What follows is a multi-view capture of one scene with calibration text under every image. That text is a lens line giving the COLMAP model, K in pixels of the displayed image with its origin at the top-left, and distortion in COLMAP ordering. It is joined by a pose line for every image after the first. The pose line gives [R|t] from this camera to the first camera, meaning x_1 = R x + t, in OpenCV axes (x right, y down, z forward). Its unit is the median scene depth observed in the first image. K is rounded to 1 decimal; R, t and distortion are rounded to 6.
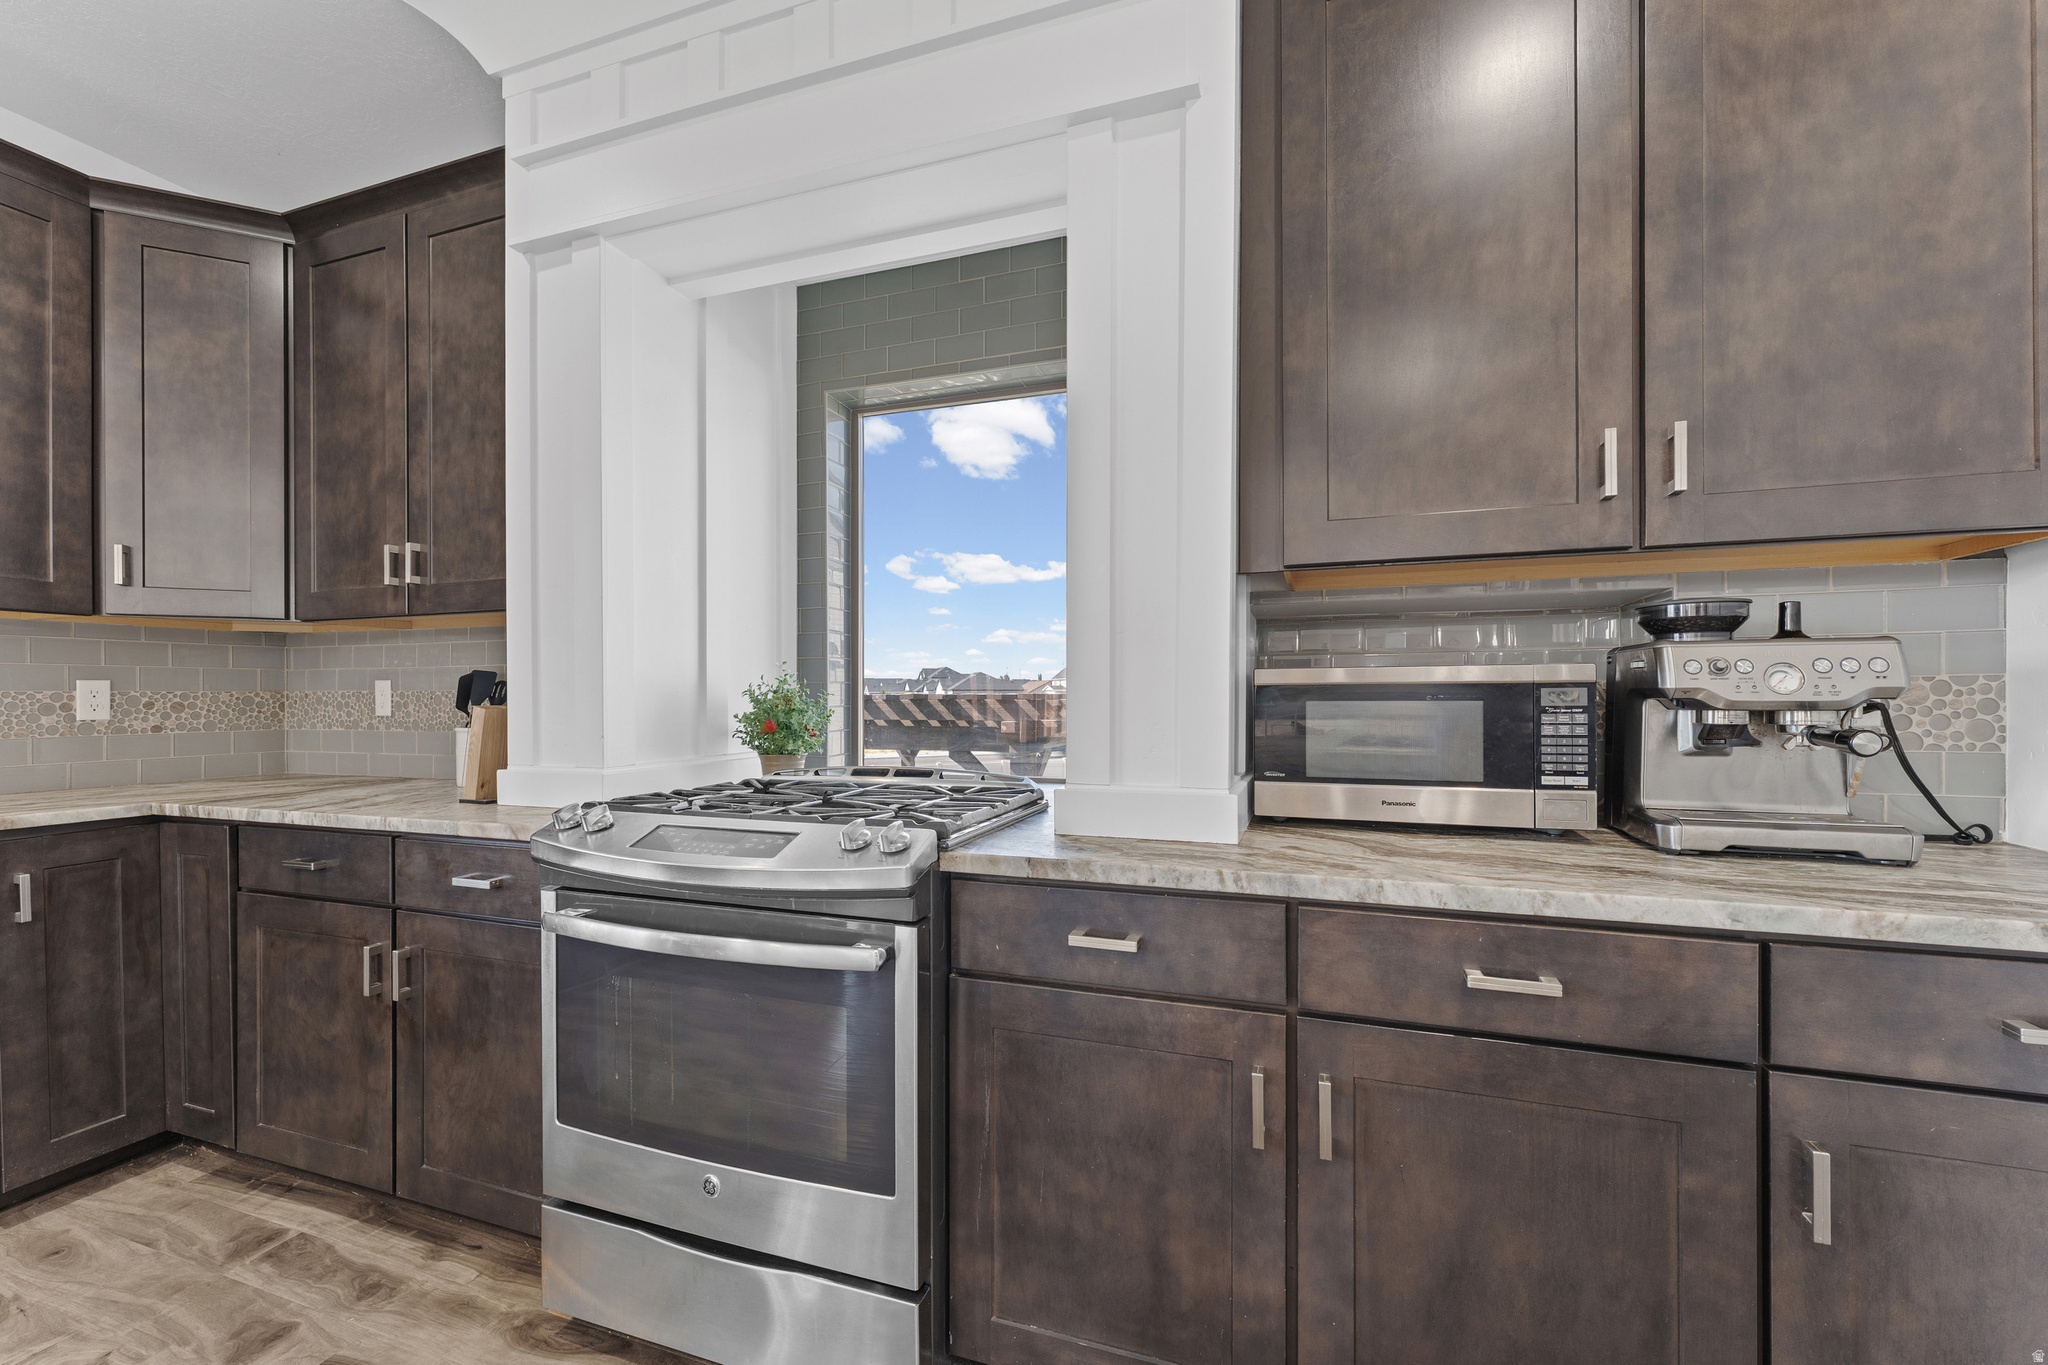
lens RADIAL K [[817.2, 0, 1024.3], [0, 817.2, 700.3], [0, 0, 1]] dist [0.002085, 0.000156]
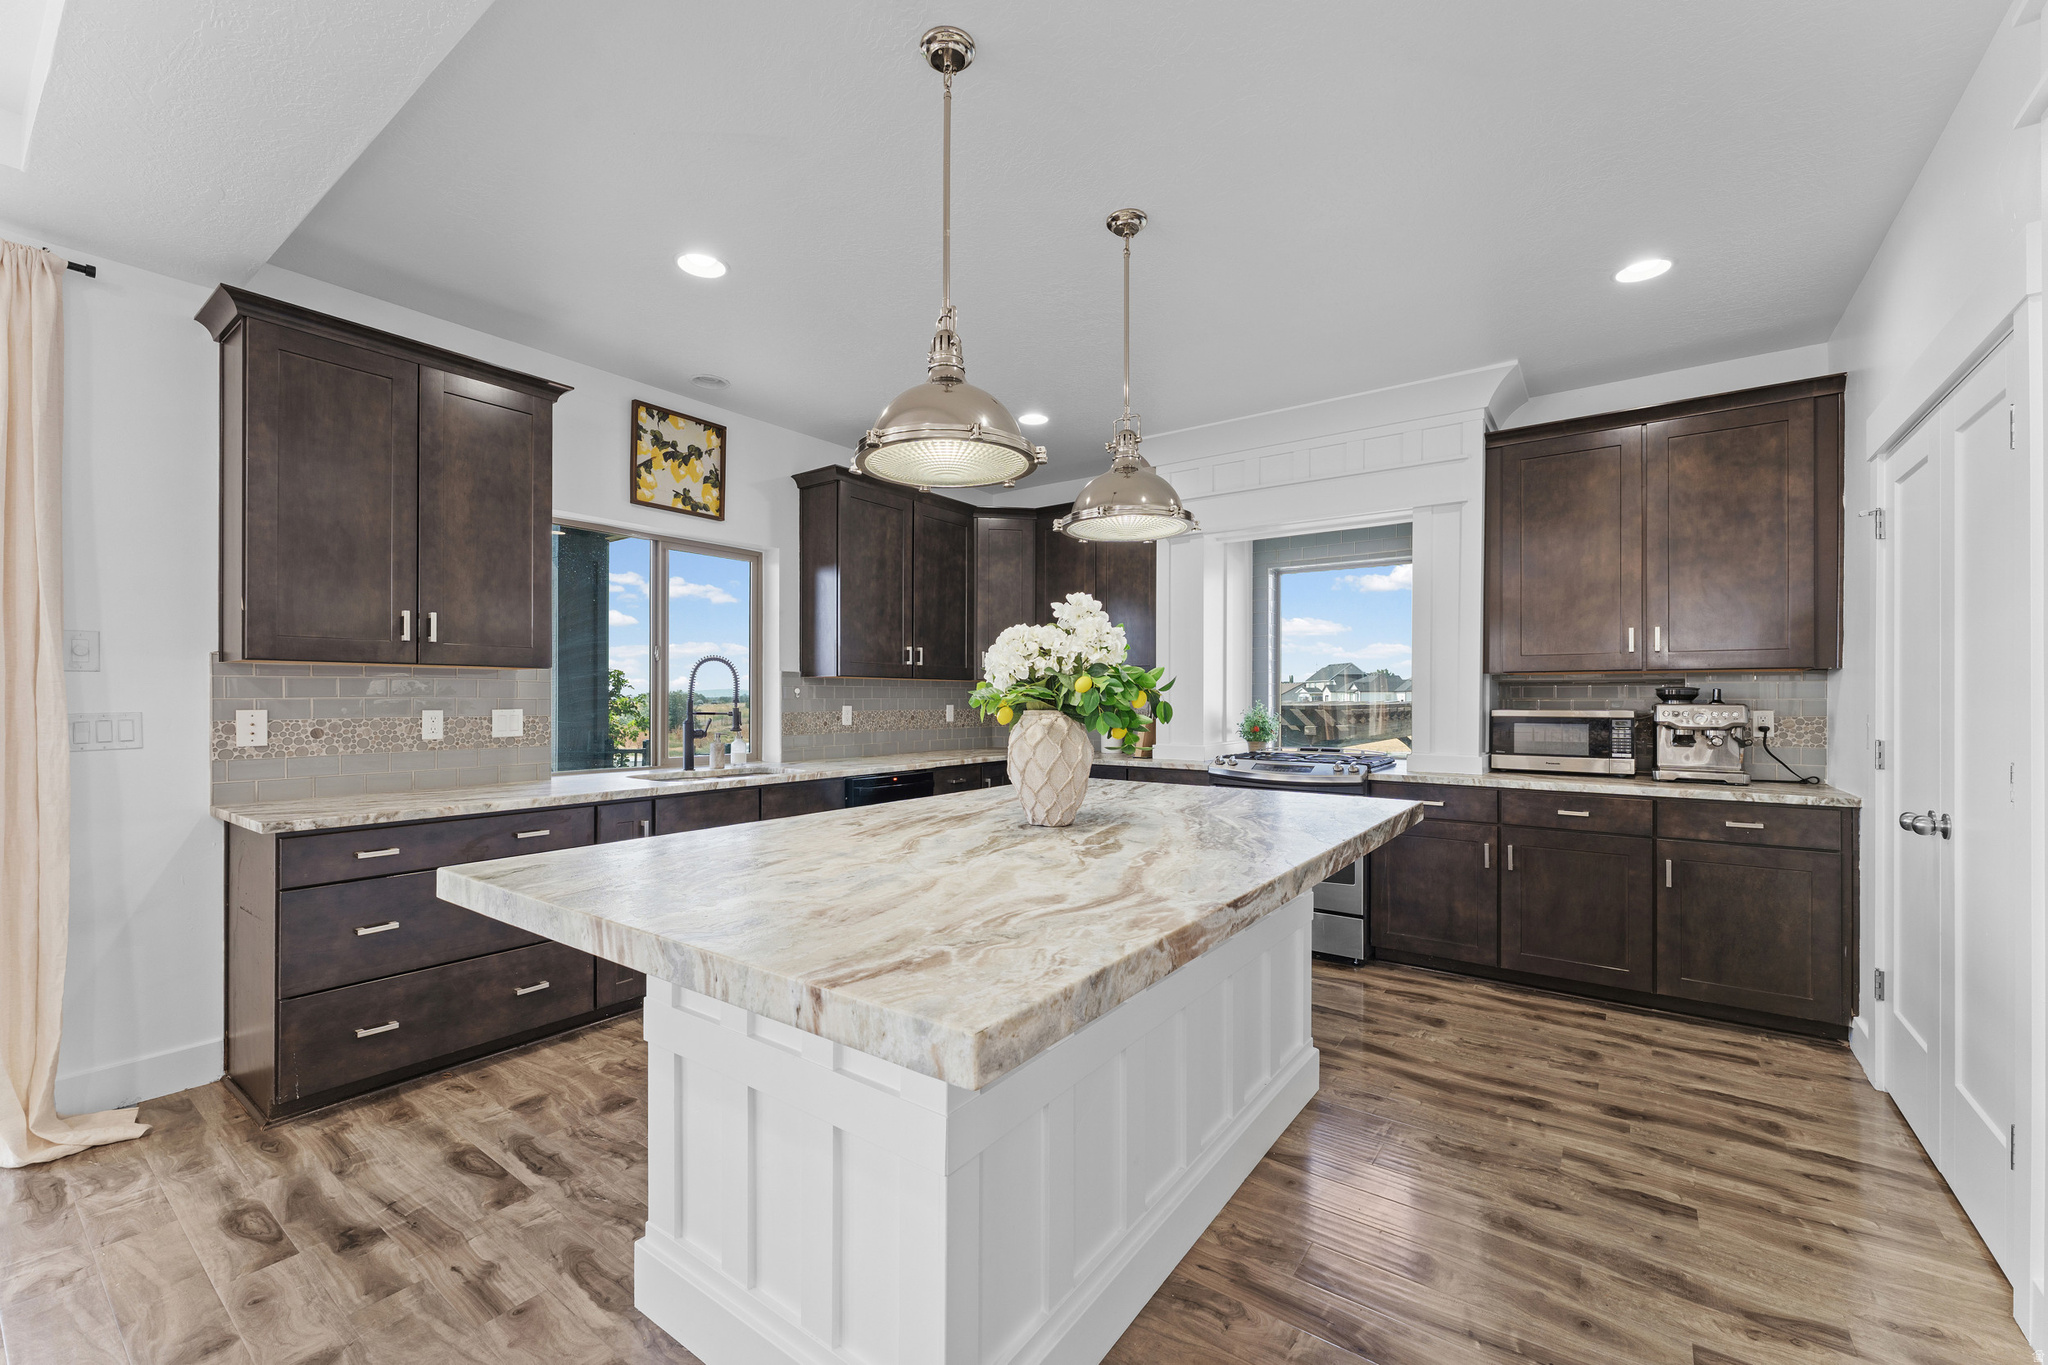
lens RADIAL K [[817.2, 0, 1024.3], [0, 817.2, 700.3], [0, 0, 1]] dist [0.002085, 0.000156]
pose [[0.957794, 0.005137, -0.287408, -0.457765], [-0.005869, 0.999981, -0.001683, -0.068172], [0.287394, 0.003298, 0.957807, -2.241275]]
